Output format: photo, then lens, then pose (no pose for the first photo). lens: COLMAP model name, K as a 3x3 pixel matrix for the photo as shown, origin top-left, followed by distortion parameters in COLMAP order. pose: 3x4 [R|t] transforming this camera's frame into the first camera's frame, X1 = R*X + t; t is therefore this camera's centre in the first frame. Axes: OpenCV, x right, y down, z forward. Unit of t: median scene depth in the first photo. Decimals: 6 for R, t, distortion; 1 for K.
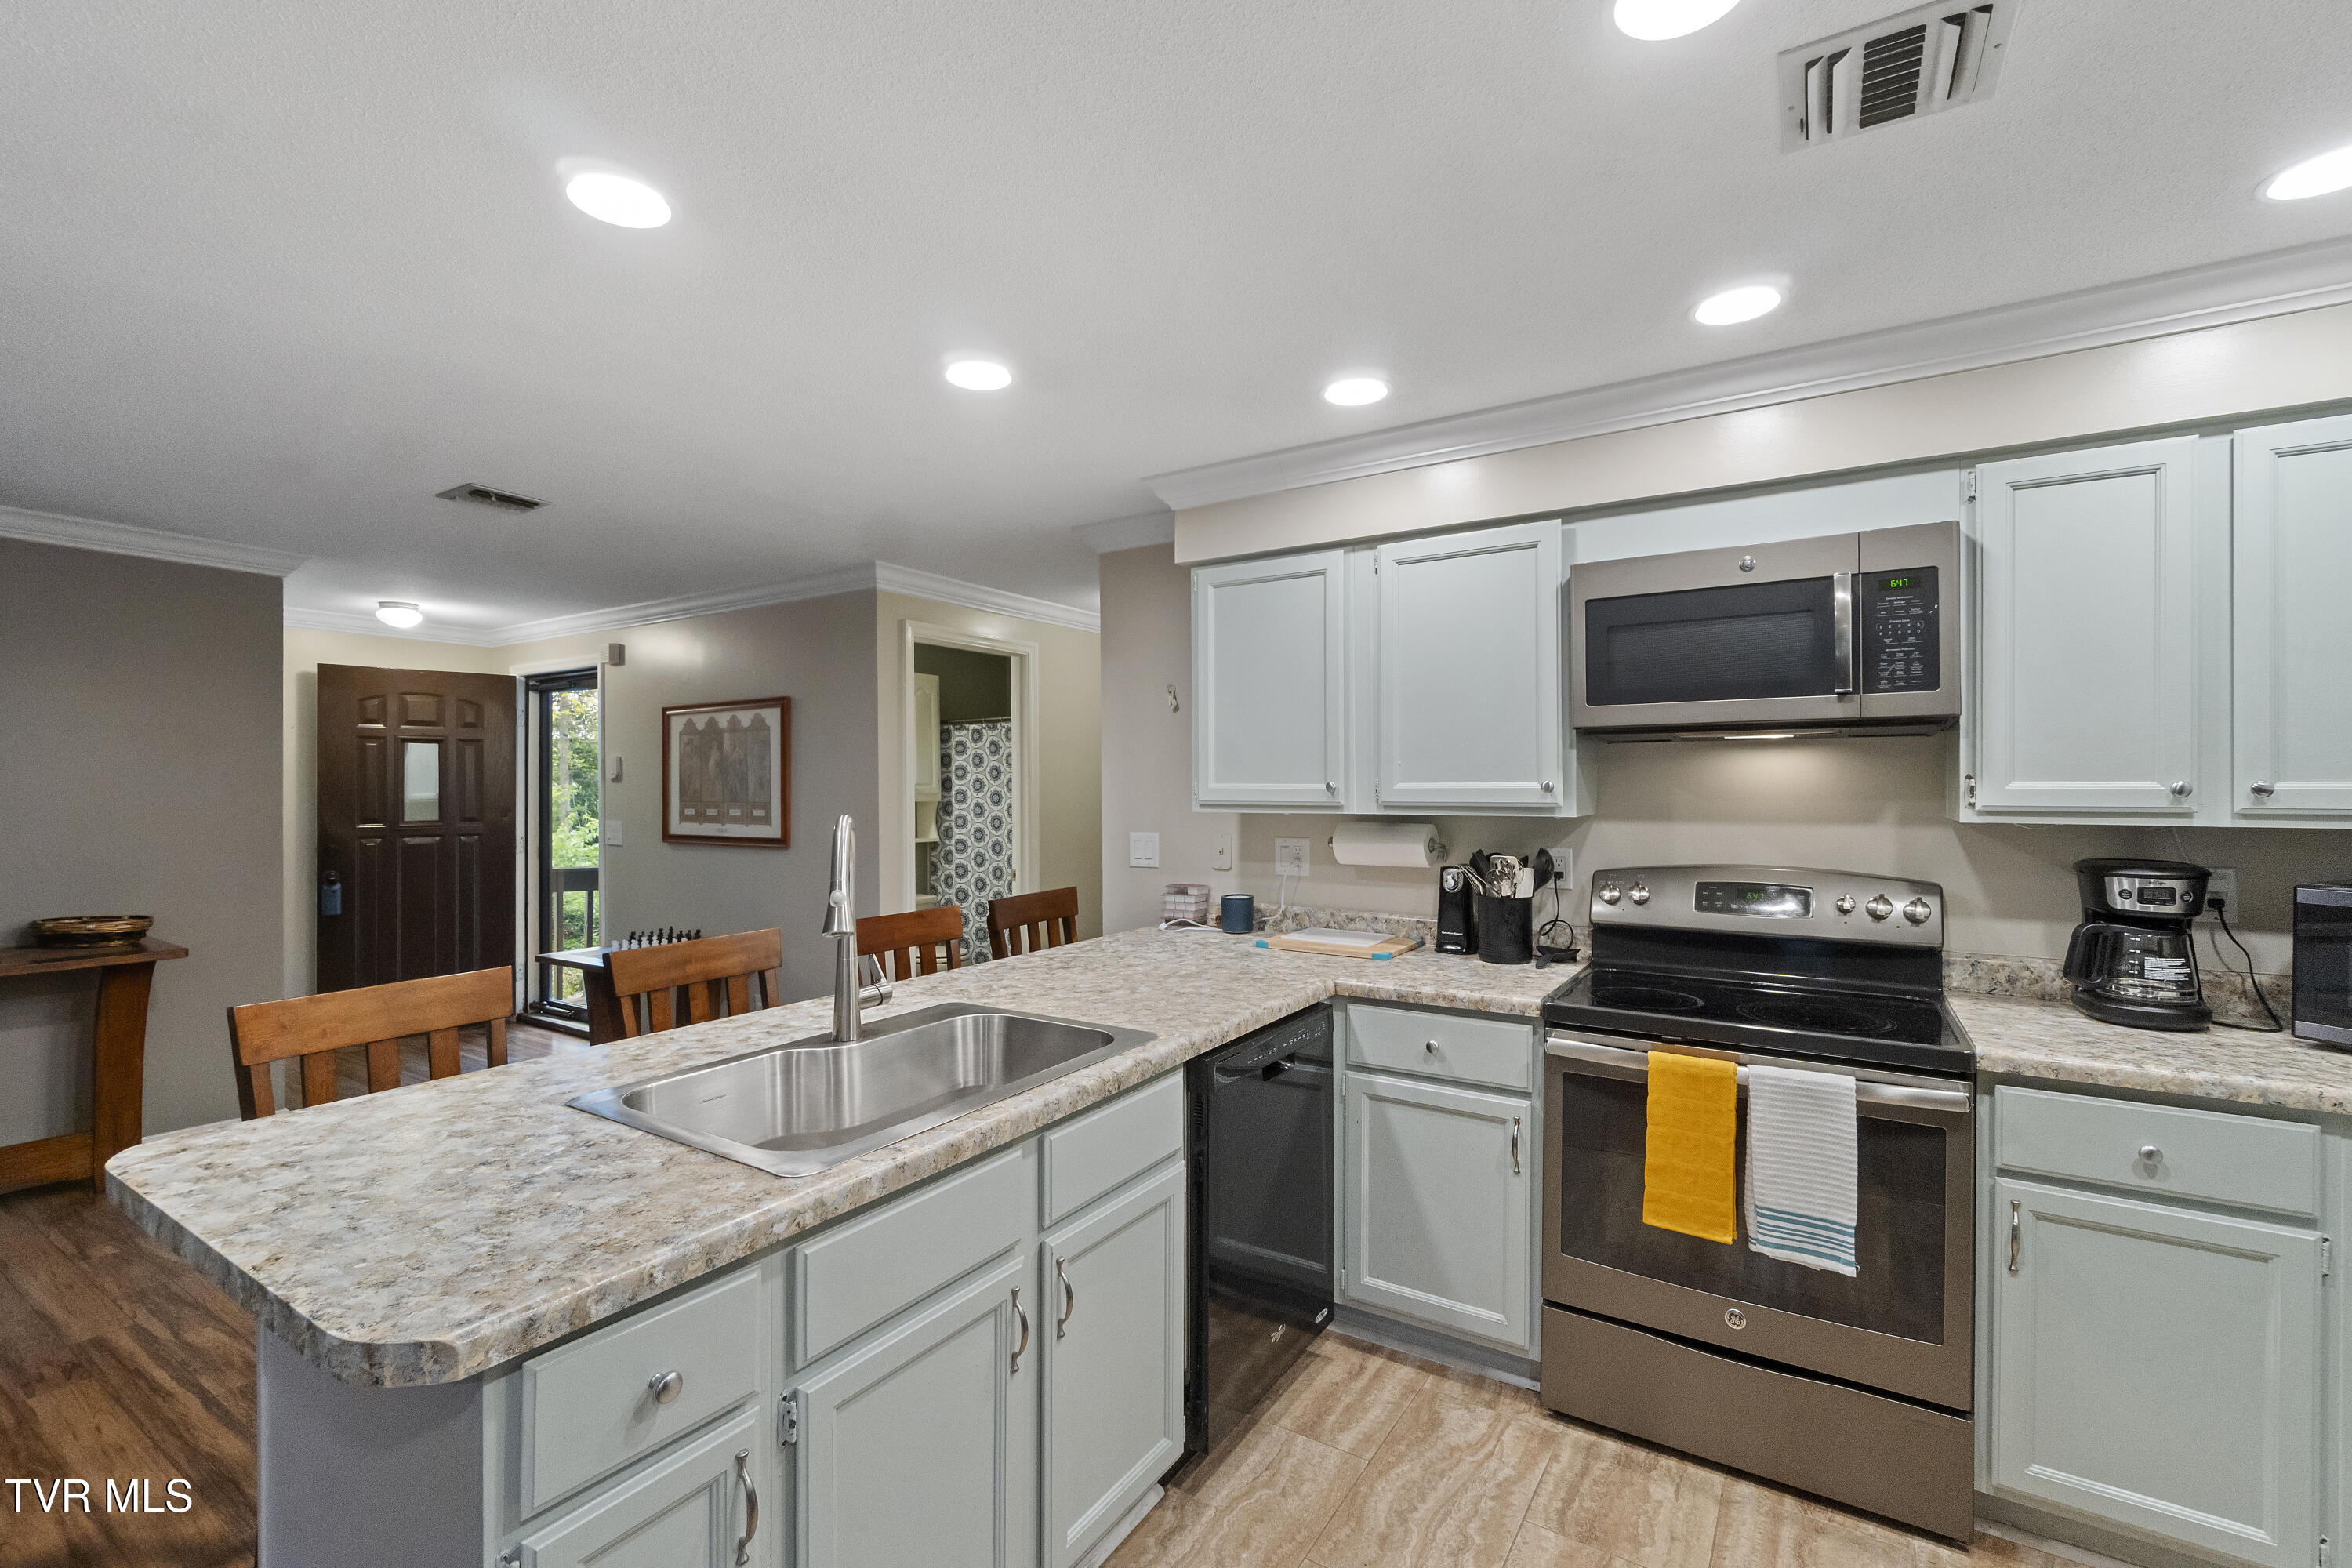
lens RADIAL K [[1019.0, 0, 1172.1], [0, 1019.0, 788.5], [0, 0, 1]] dist [-0.003641, 0.000031]
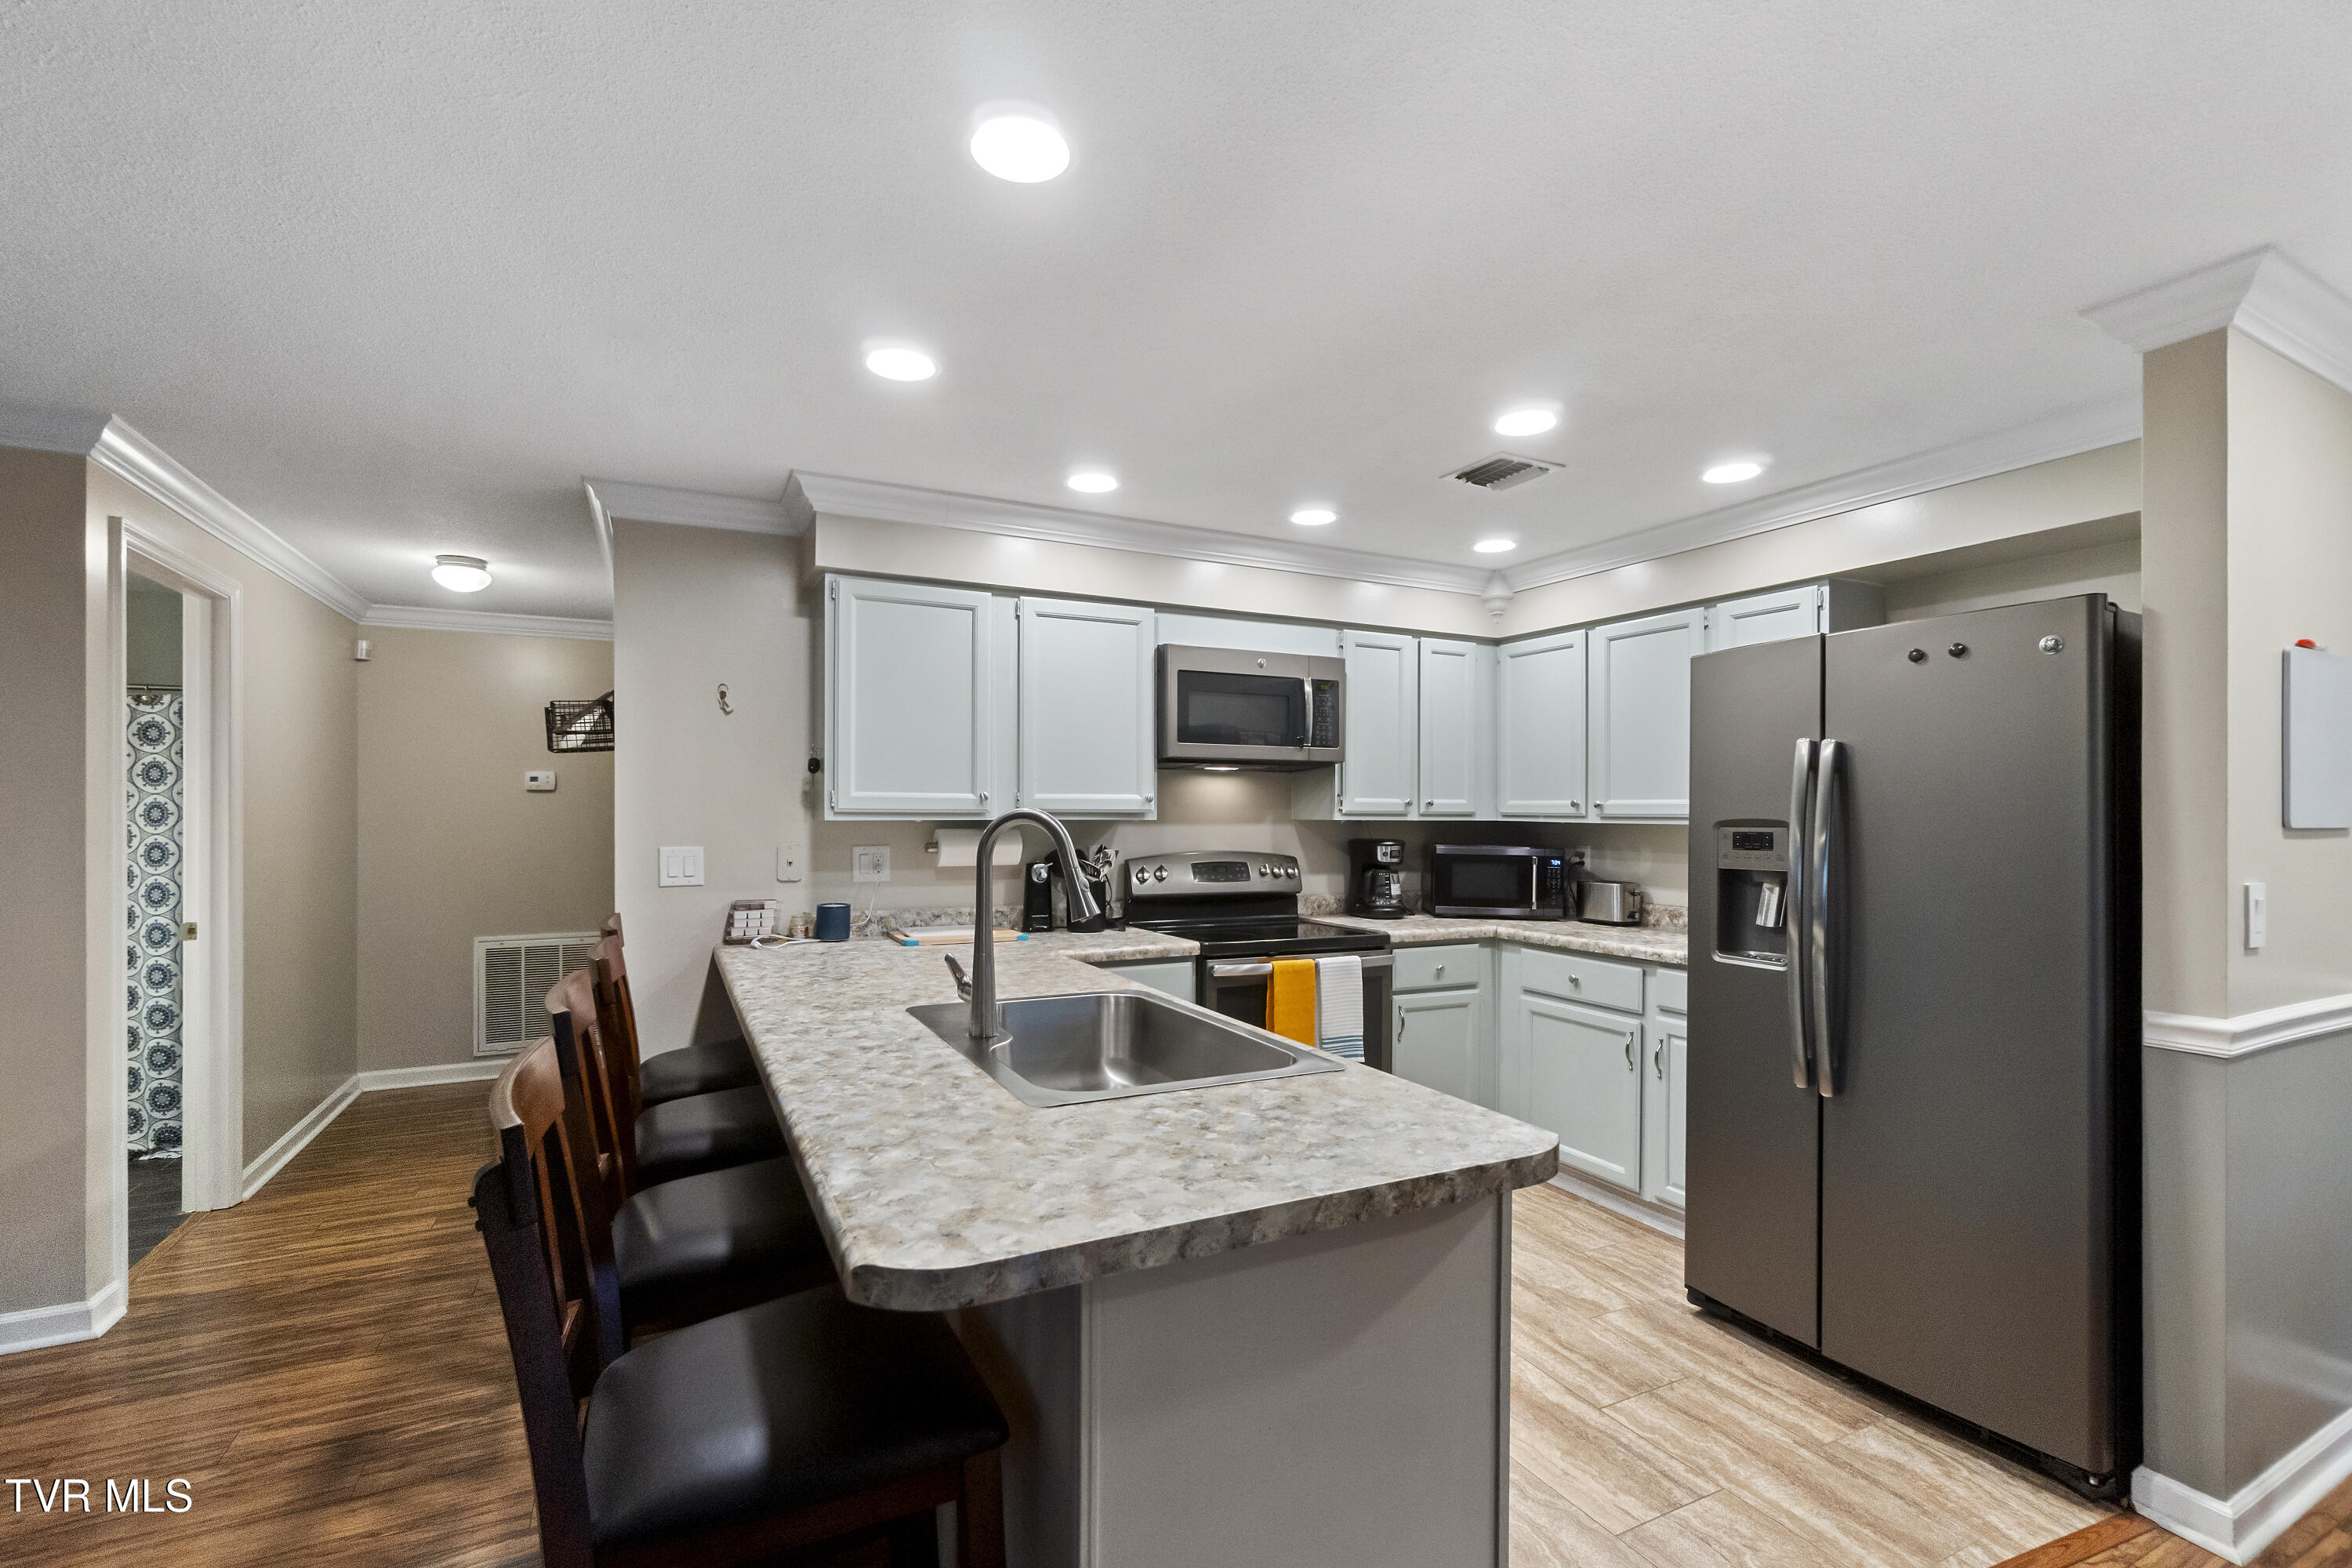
lens RADIAL K [[1022.8, 0, 1177.0], [0, 1022.8, 813.8], [0, 0, 1]] dist [-0.002919, -0.000388]
pose [[0.507652, 0.004865, 0.861549, -0.579145], [-0.001121, 0.999987, -0.004986, 0.018898], [-0.861562, 0.001566, 0.507650, 0.178965]]
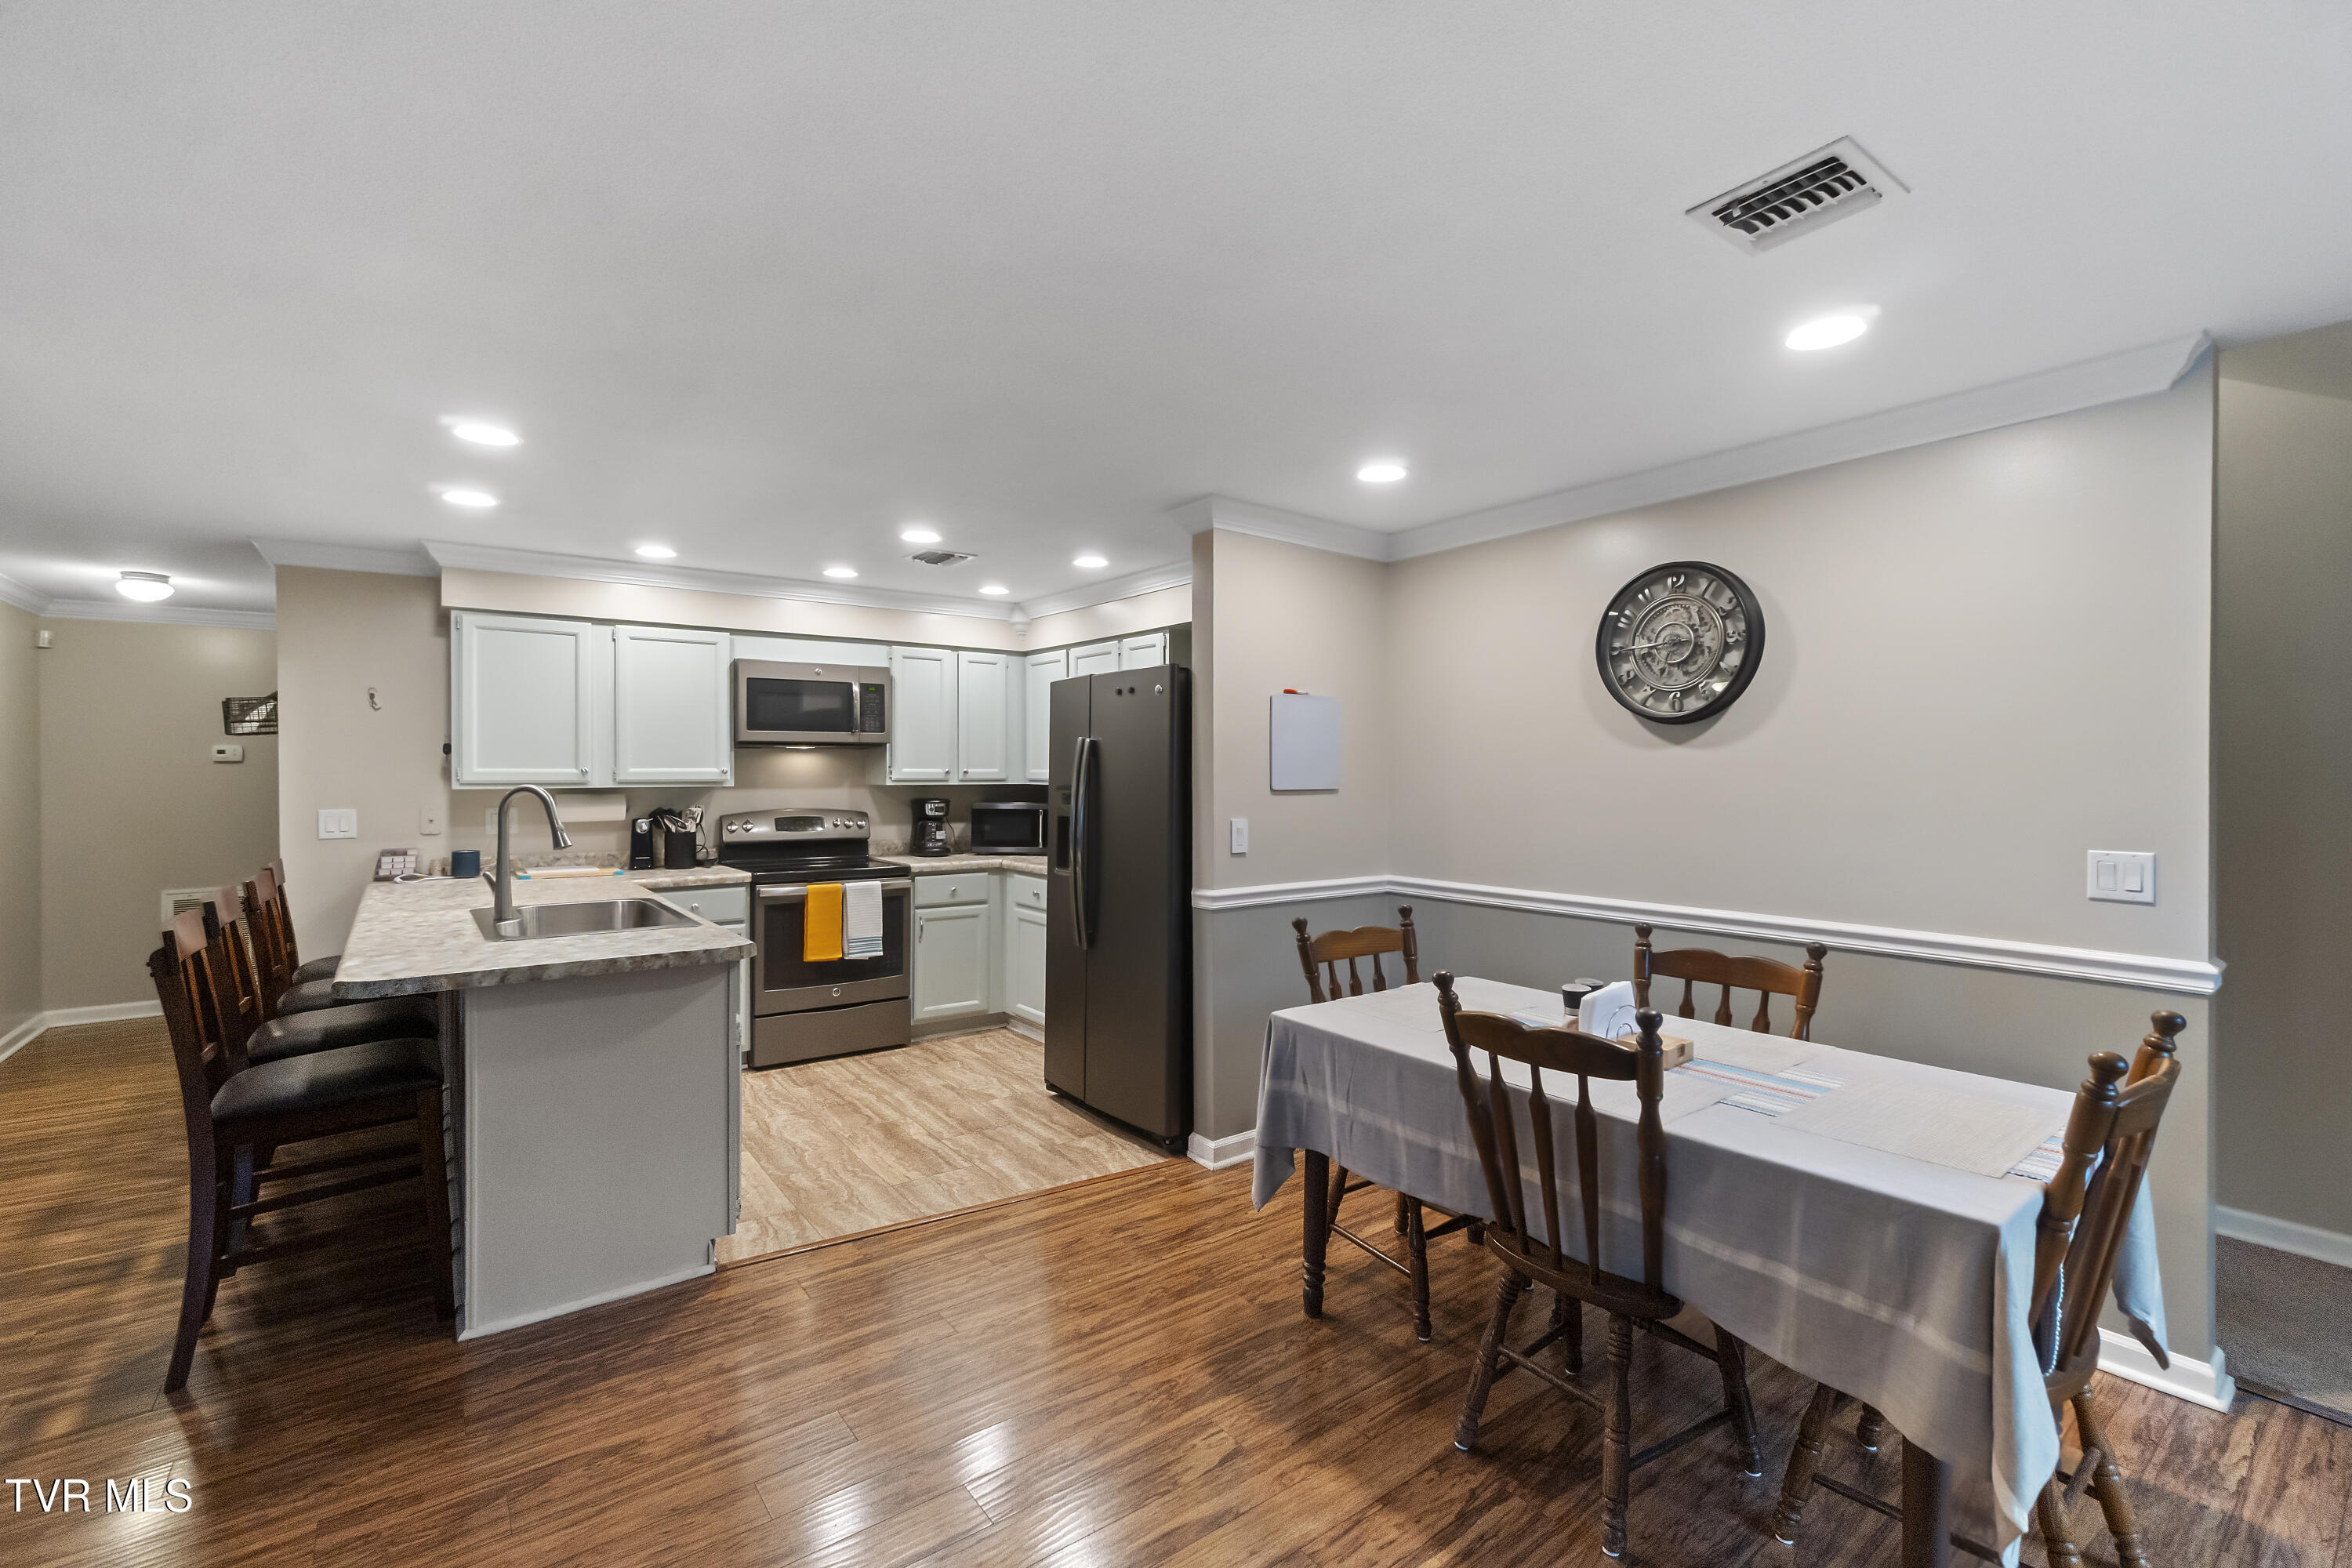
lens RADIAL K [[1013.7, 0, 1172.7], [0, 1013.7, 778.7], [0, 0, 1]] dist [-0.002556, 0.000568]
pose [[0.346843, -0.004155, 0.937914, -0.804003], [0.003504, 0.999989, 0.003135, 0.007371], [-0.937917, 0.002200, 0.346854, -0.327843]]
